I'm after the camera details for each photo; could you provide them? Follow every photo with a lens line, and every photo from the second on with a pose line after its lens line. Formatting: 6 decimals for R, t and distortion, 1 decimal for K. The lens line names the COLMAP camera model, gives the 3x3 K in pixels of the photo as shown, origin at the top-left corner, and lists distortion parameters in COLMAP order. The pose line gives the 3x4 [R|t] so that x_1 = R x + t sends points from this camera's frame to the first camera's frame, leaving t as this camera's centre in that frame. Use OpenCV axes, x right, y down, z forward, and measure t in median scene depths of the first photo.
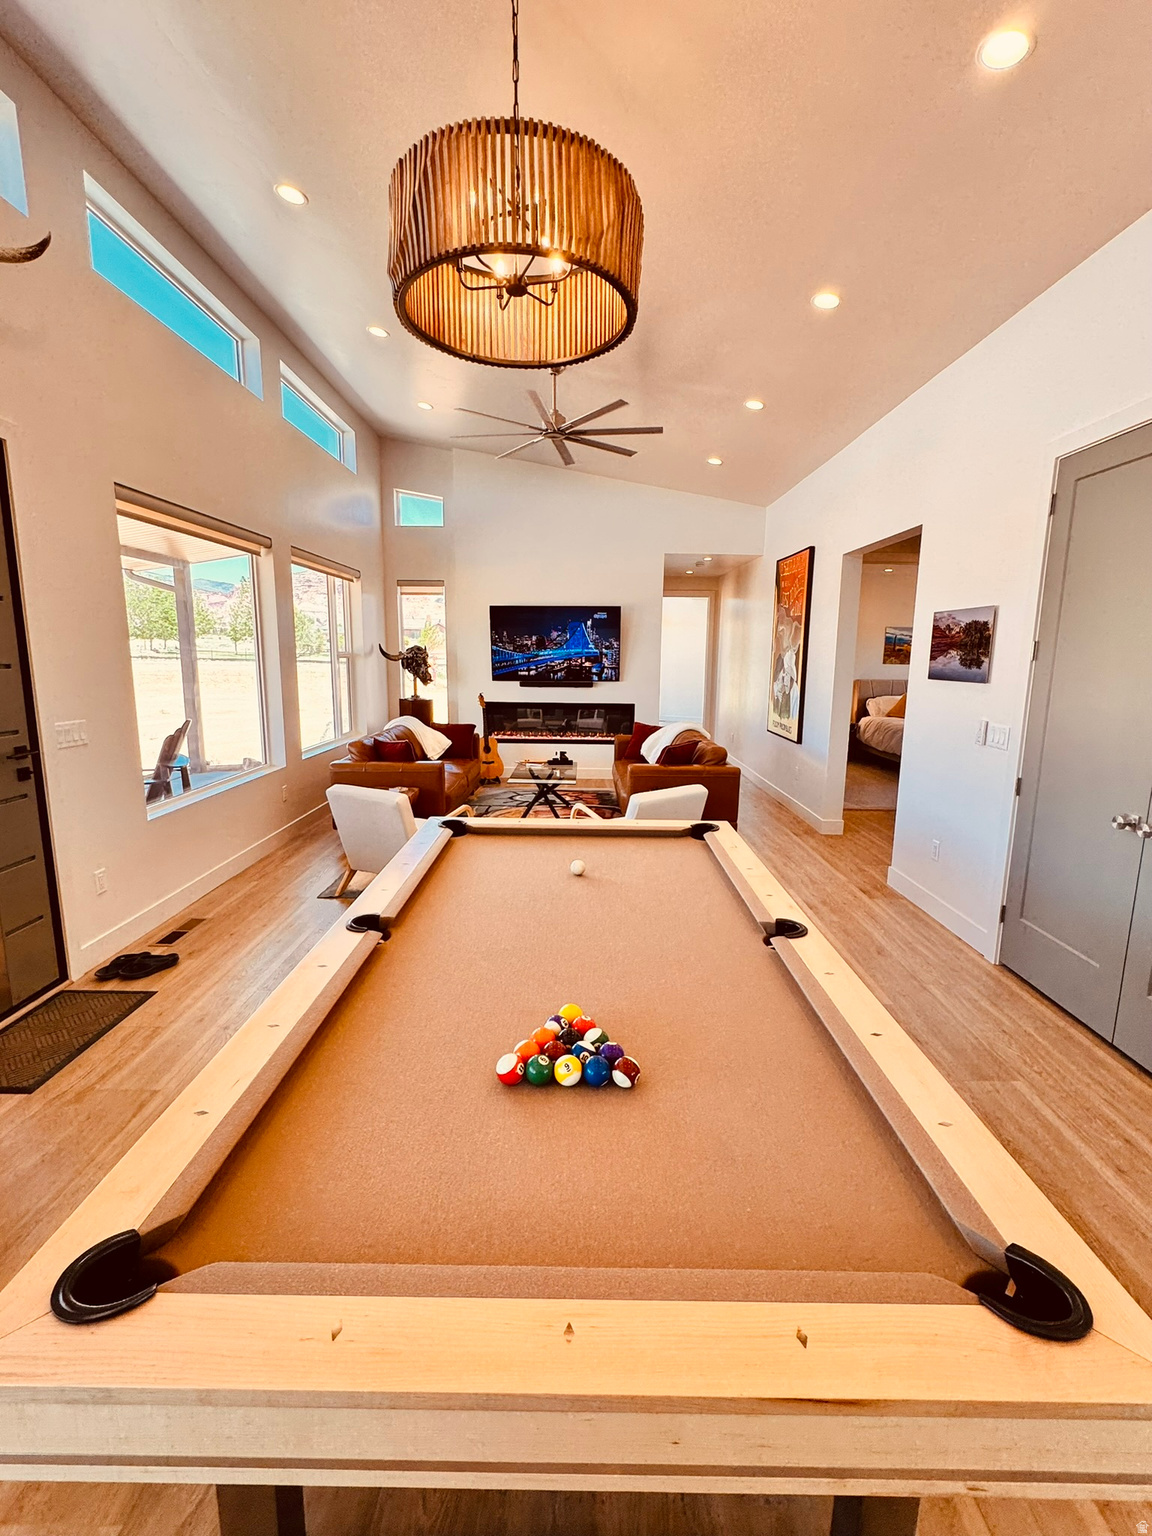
lens RADIAL K [[674.9, 0, 586.1], [0, 674.9, 767.8], [0, 0, 1]] dist [-0.000308, 0.000036]
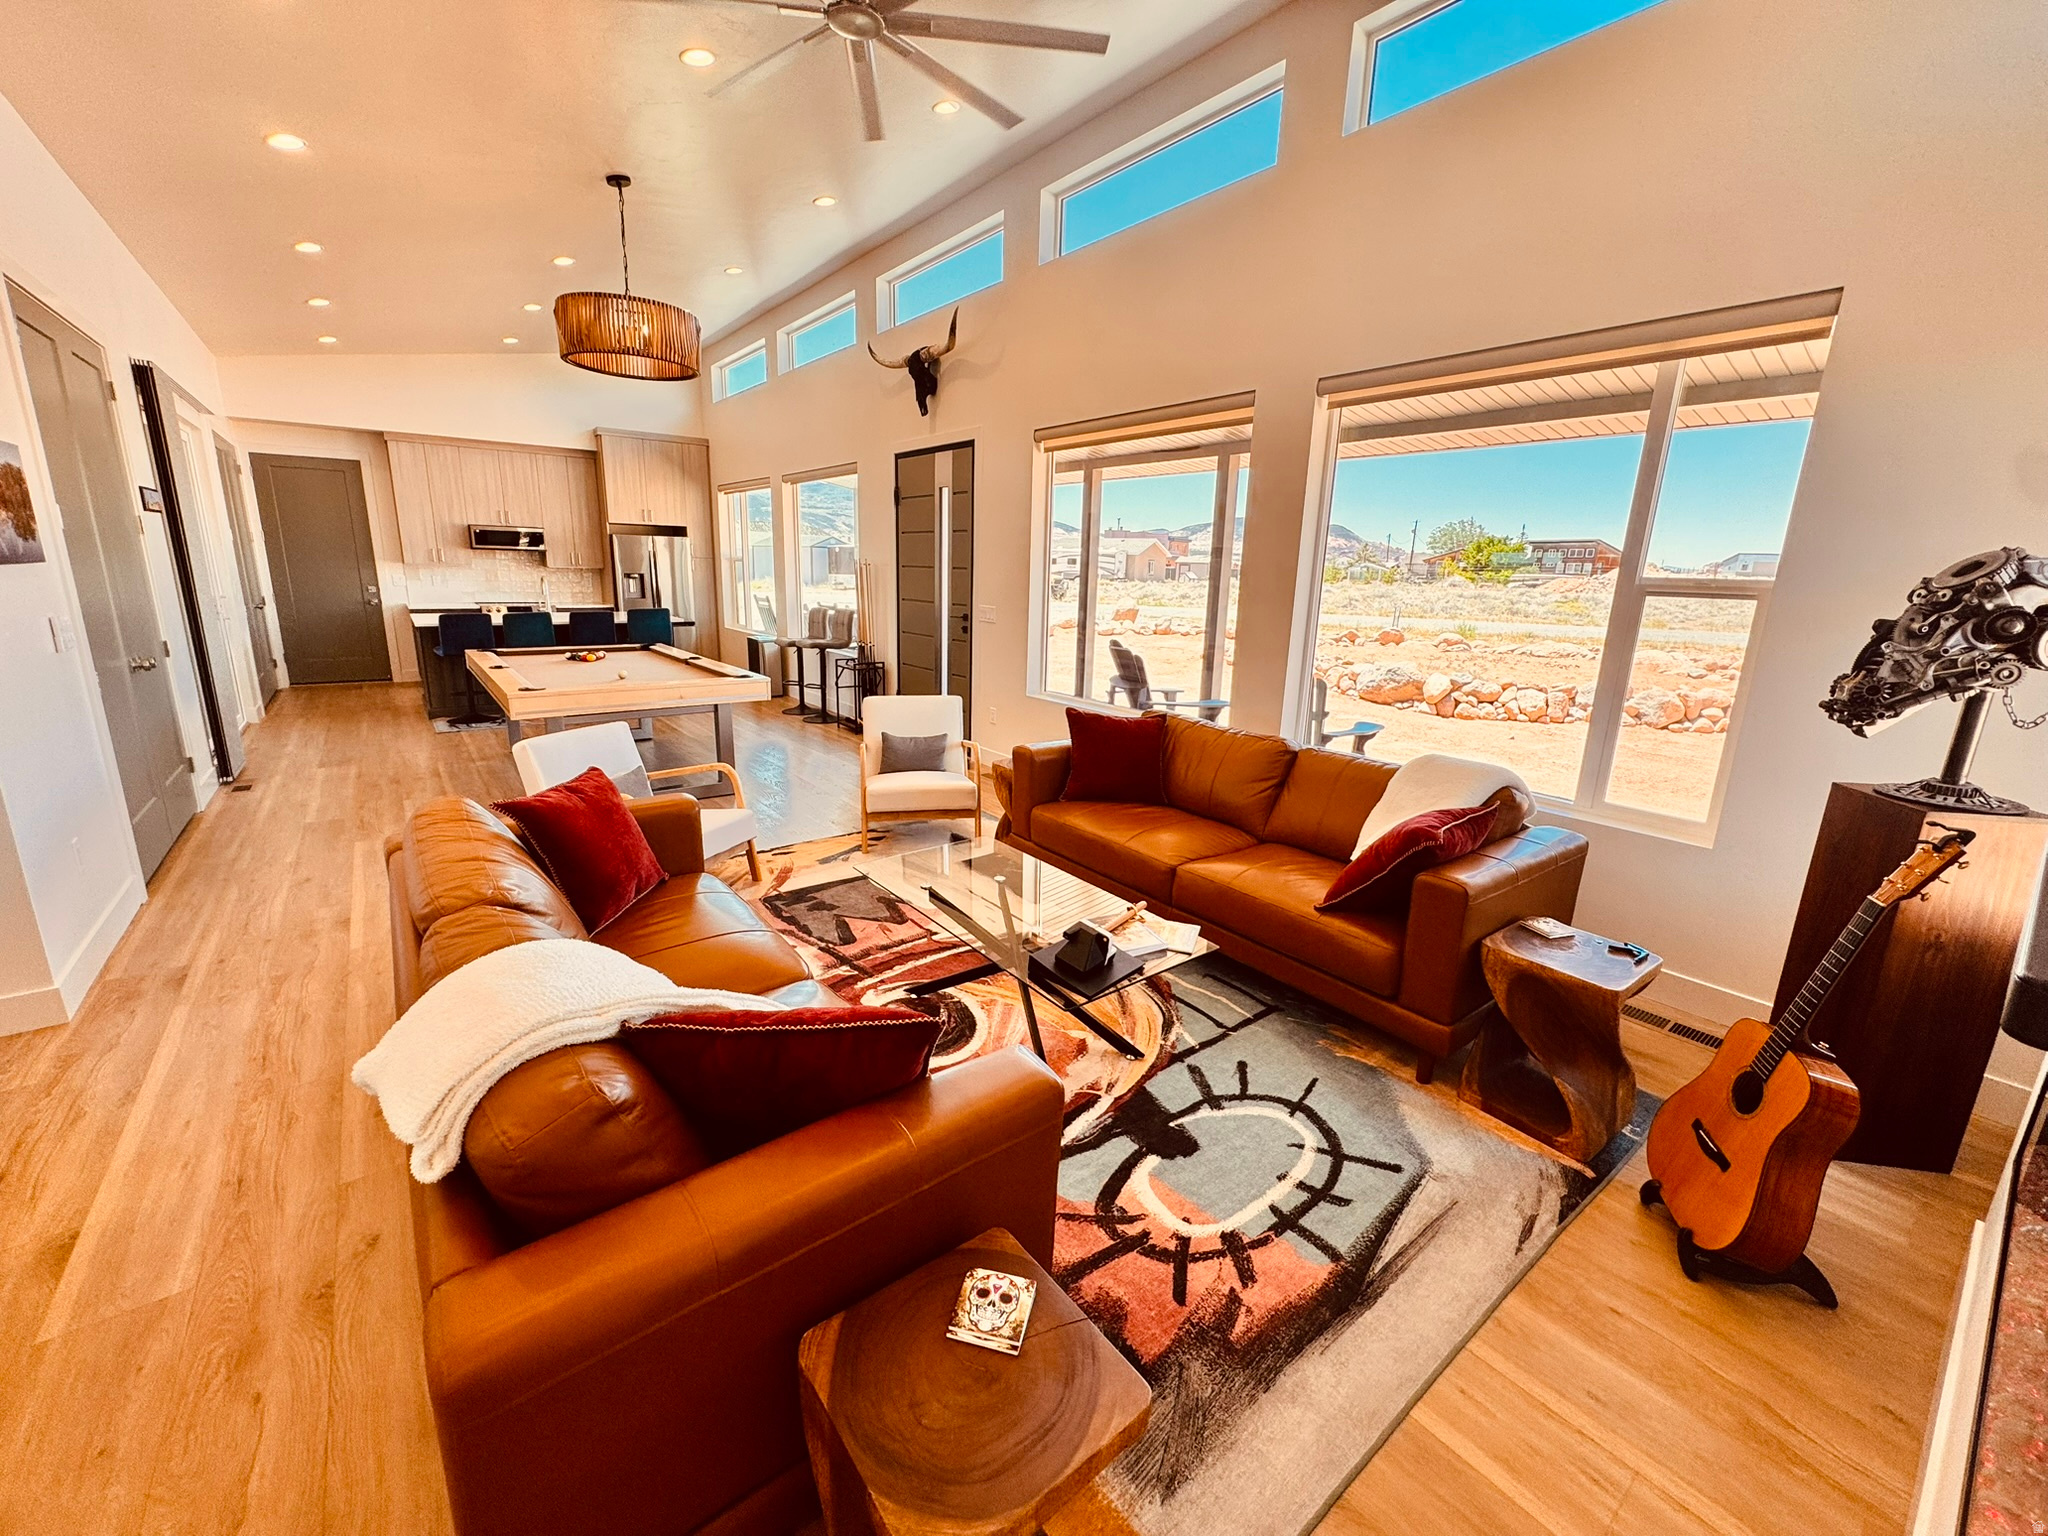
lens RADIAL K [[824.0, 0, 1023.9], [0, 824.0, 777.2], [0, 0, 1]] dist [0.003267, 0.000205]
pose [[-0.797398, 0.118771, -0.591650, 0.246504], [-0.140941, 0.916669, 0.373970, -0.302077], [0.586764, 0.381591, -0.714210, 1.793864]]
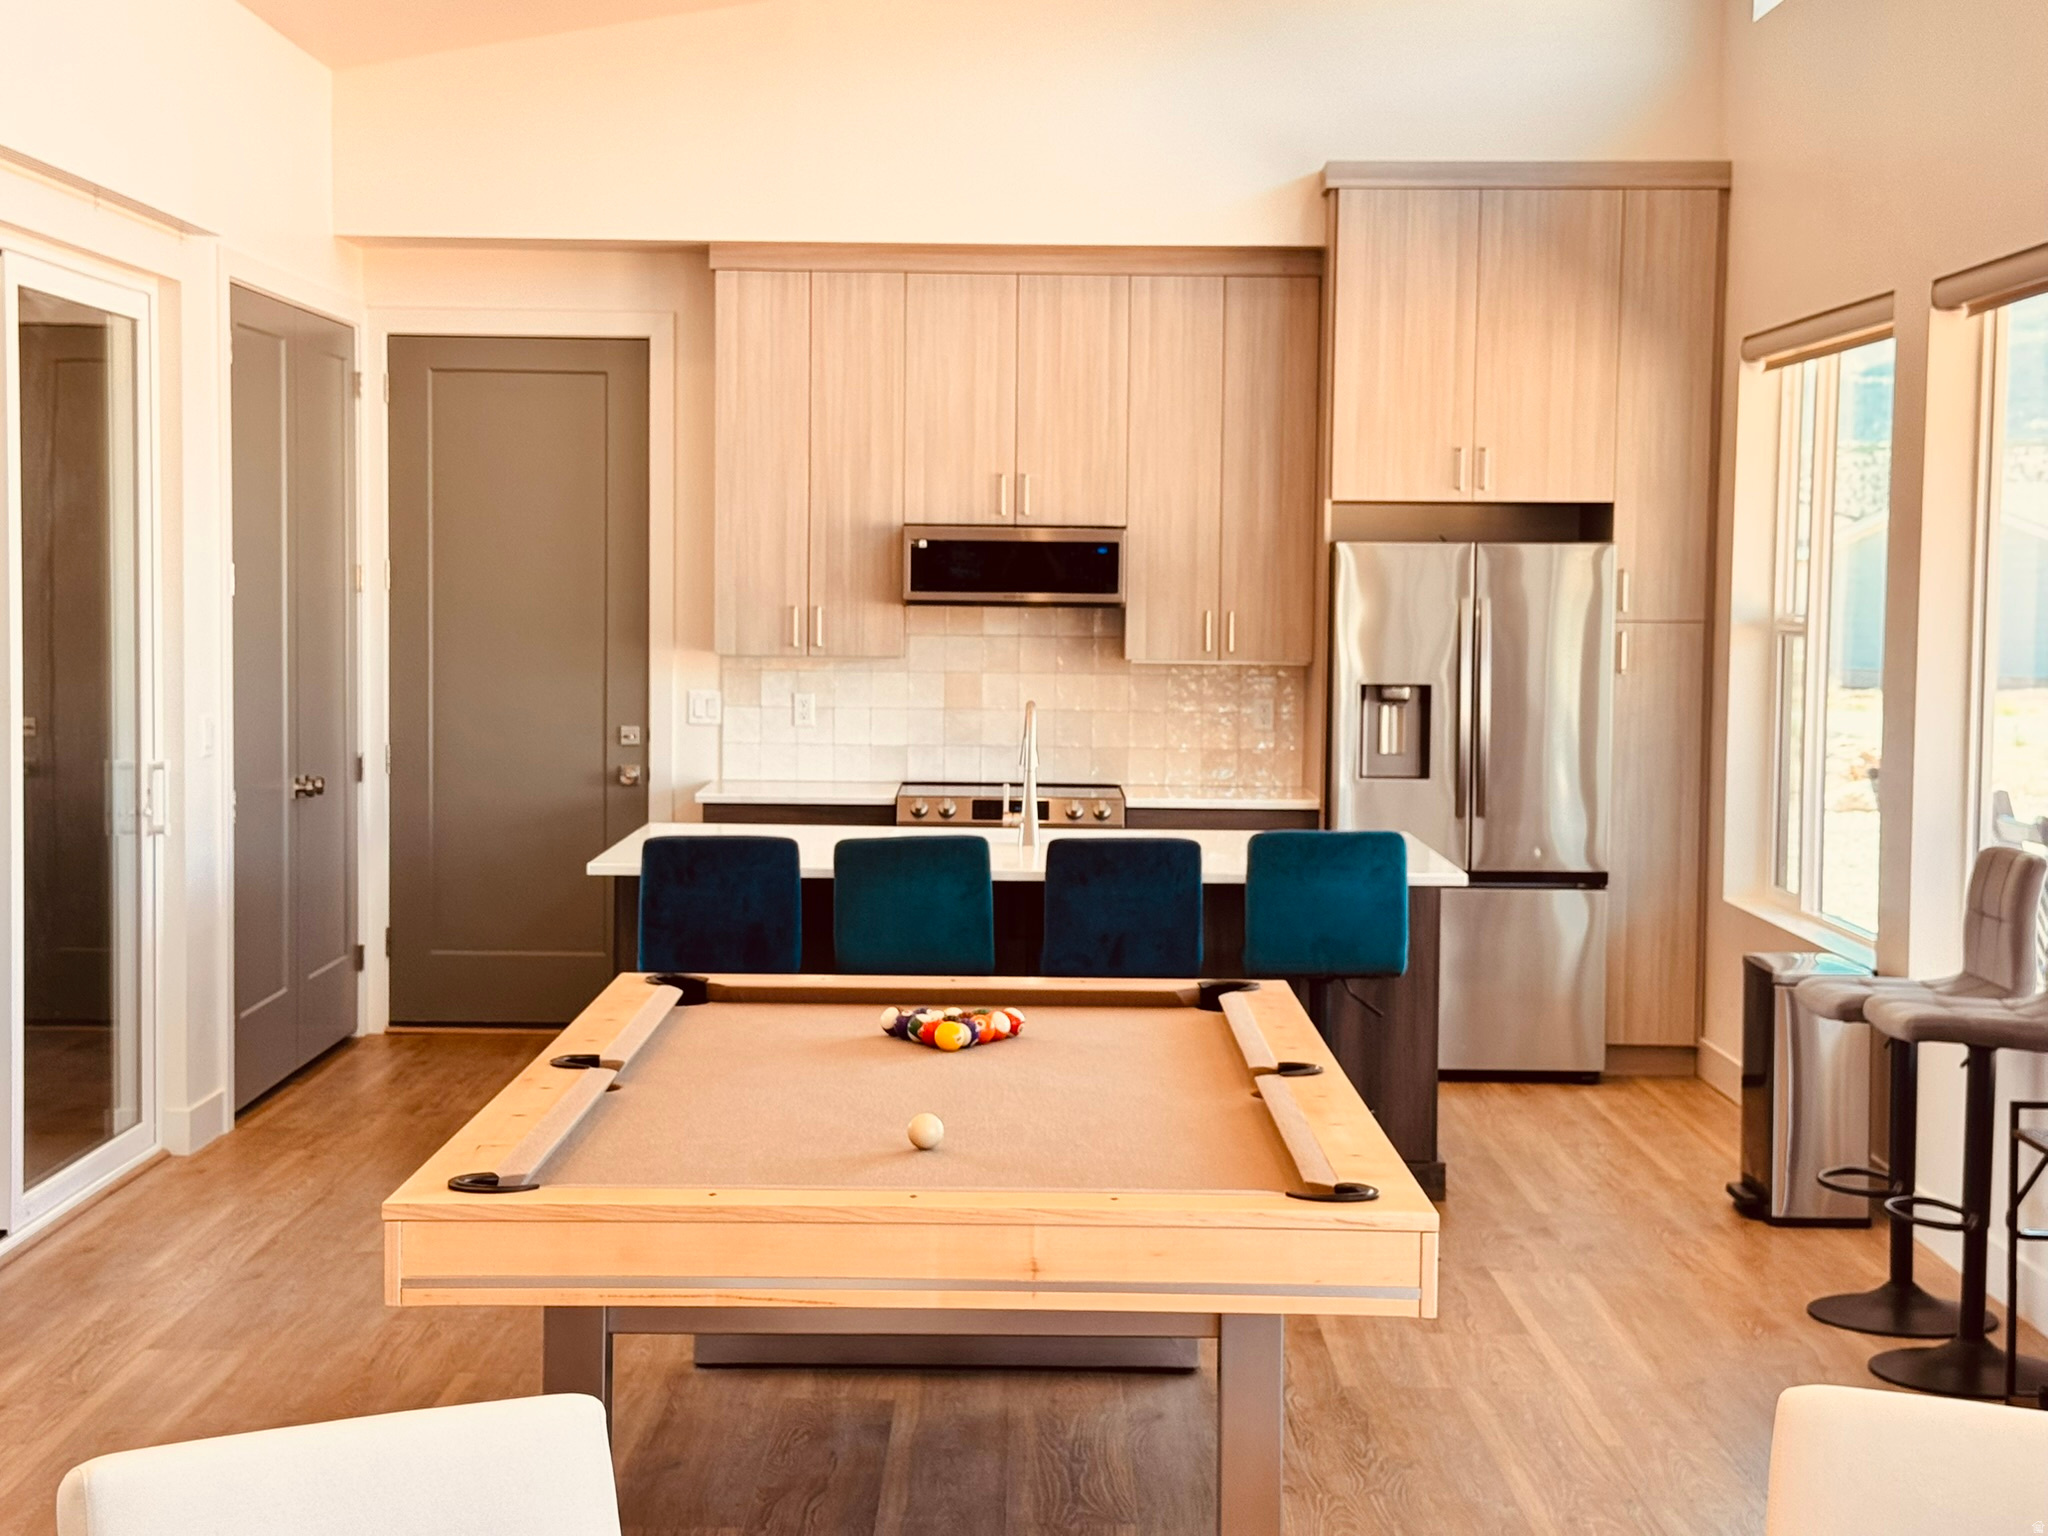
lens RADIAL K [[3259.0, 0, 1026.2], [0, 3259.0, 775.7], [0, 0, 1]] dist [0.138700, 0.000000]
pose [[-0.999729, -0.023247, 0.001111, 0.041859], [-0.022325, 0.971388, 0.236445, -0.300446], [-0.006576, 0.236356, -0.971644, 1.671615]]
